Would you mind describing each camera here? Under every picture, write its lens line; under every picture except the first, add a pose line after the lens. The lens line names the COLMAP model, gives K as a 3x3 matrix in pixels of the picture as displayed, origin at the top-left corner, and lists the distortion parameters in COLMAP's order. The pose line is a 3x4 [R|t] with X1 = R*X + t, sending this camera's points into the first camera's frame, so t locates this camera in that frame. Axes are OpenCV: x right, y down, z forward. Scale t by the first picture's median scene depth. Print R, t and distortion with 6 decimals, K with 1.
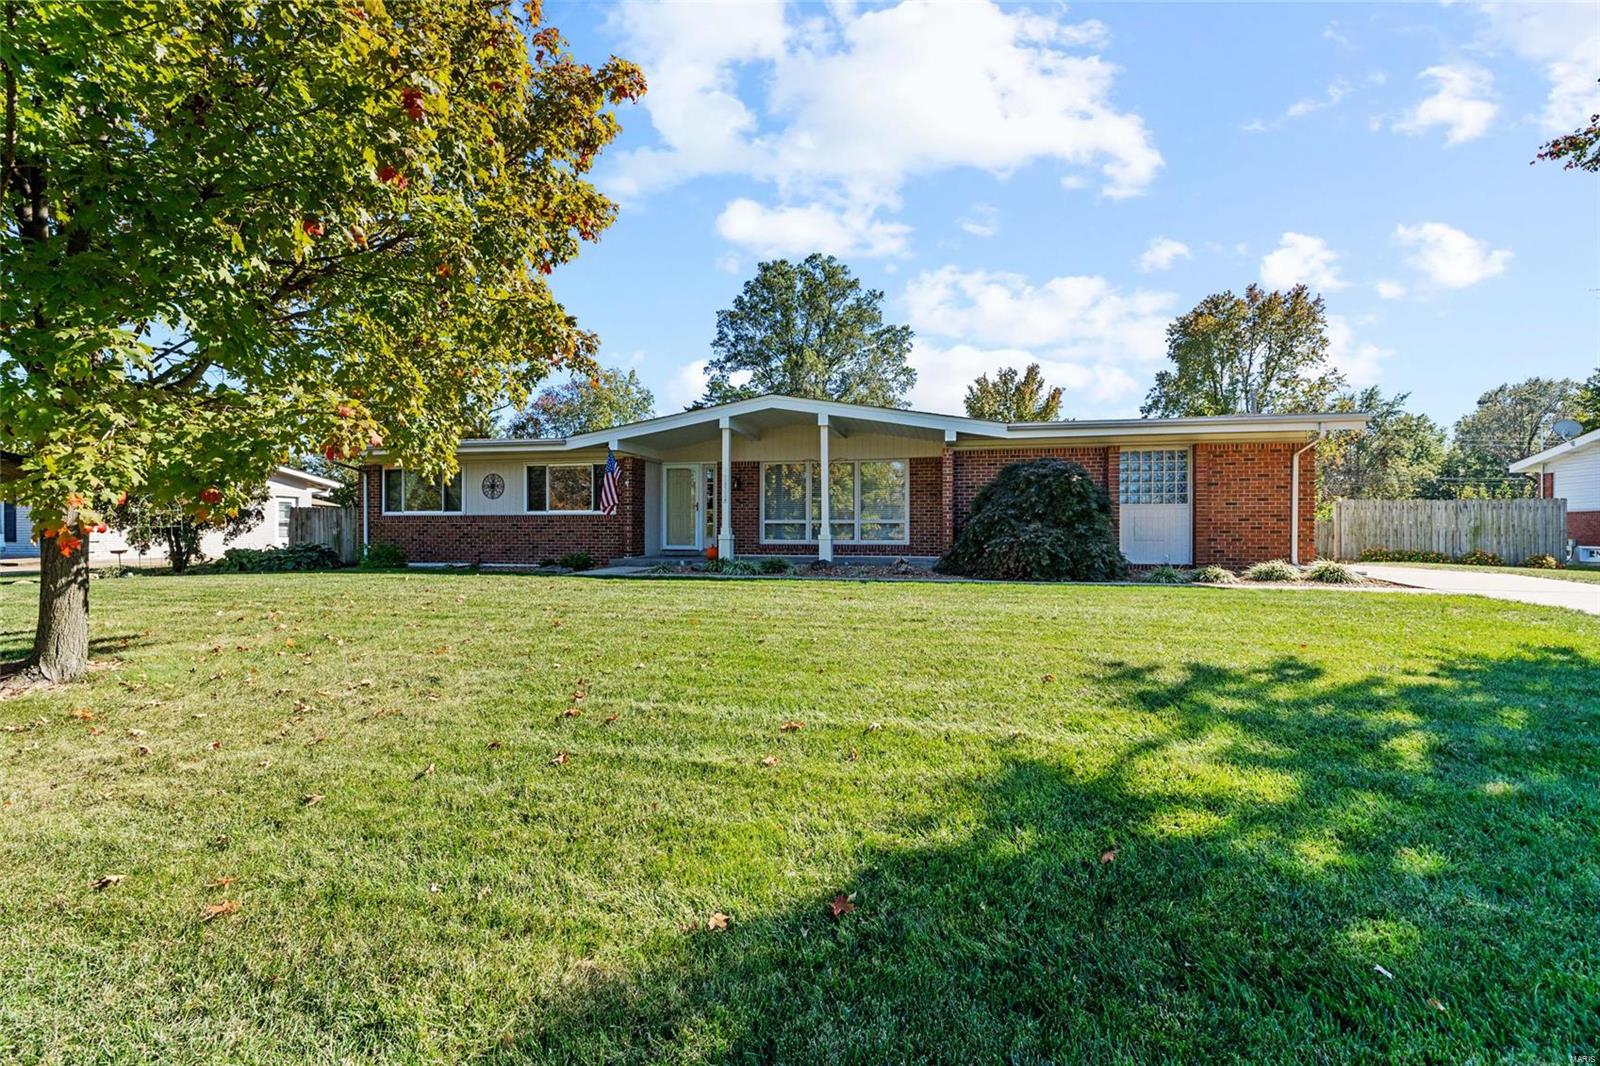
lens RADIAL K [[666.2, 0, 793.6], [0, 666.2, 524.6], [0, 0, 1]] dist [-0.006563, -0.000493]
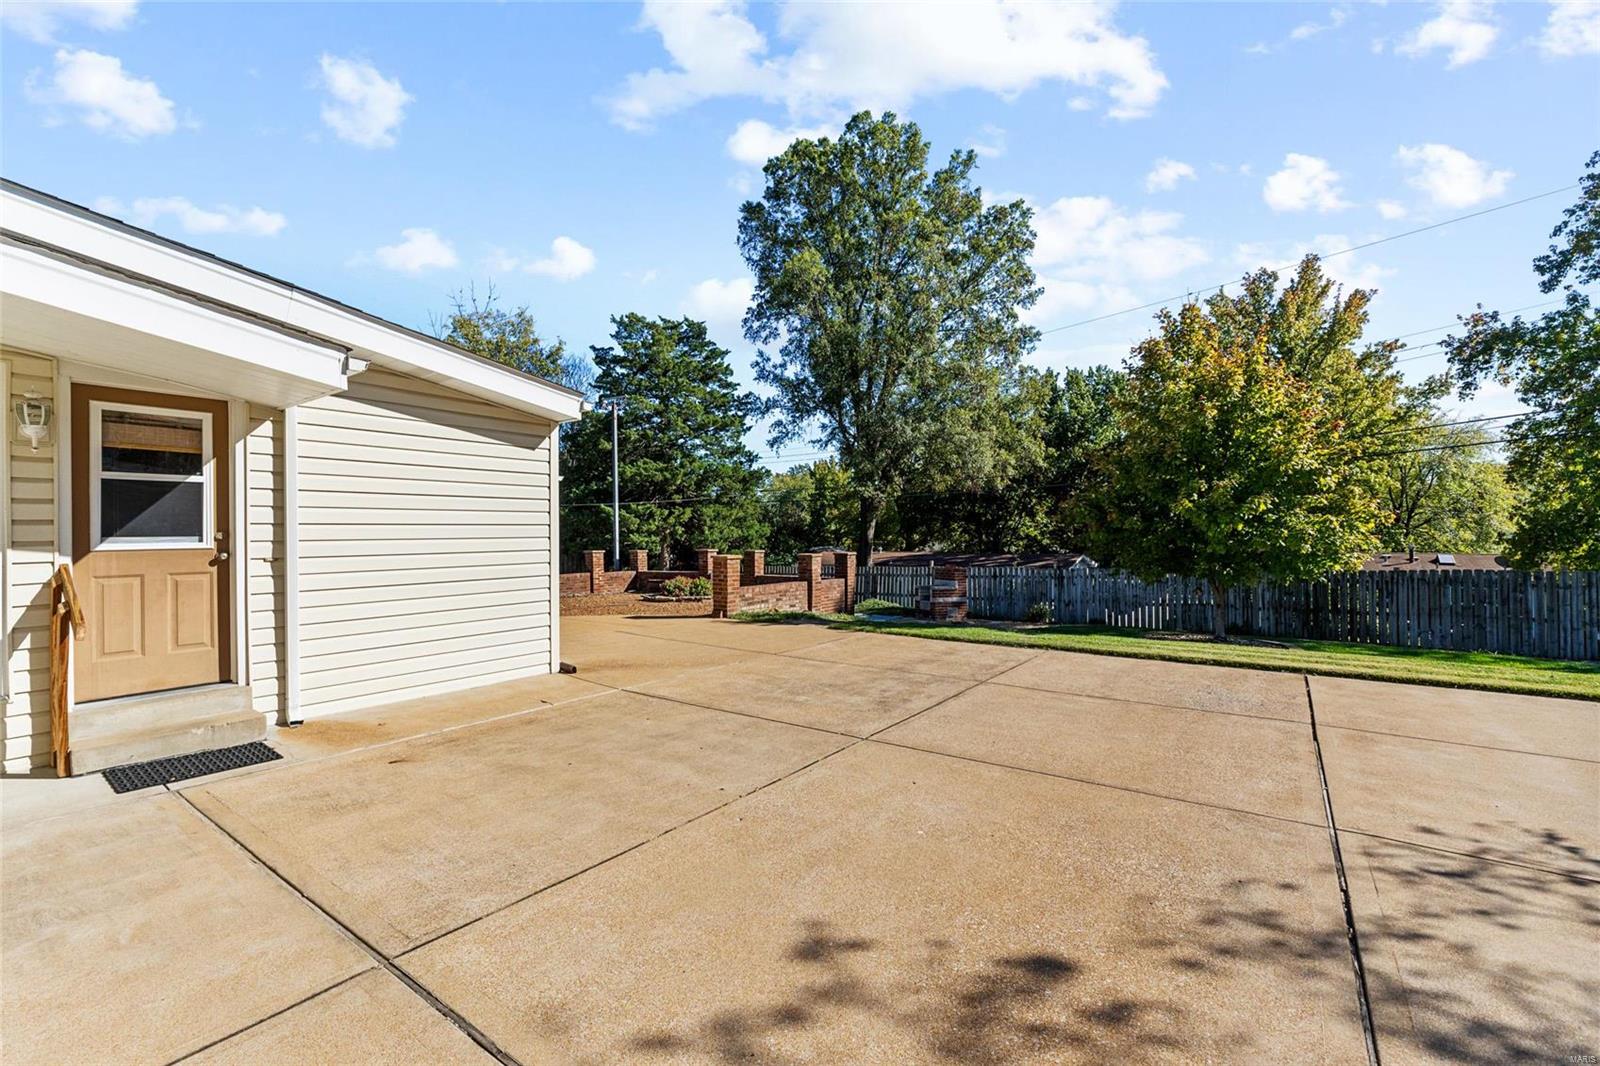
lens RADIAL K [[666.2, 0, 806.0], [0, 666.2, 536.0], [0, 0, 1]] dist [-0.006563, -0.000493]
pose [[0.928273, -0.020619, -0.371328, 0.217548], [0.024135, 0.999697, 0.004824, -0.001119], [0.371116, -0.013440, 0.928489, 0.373978]]
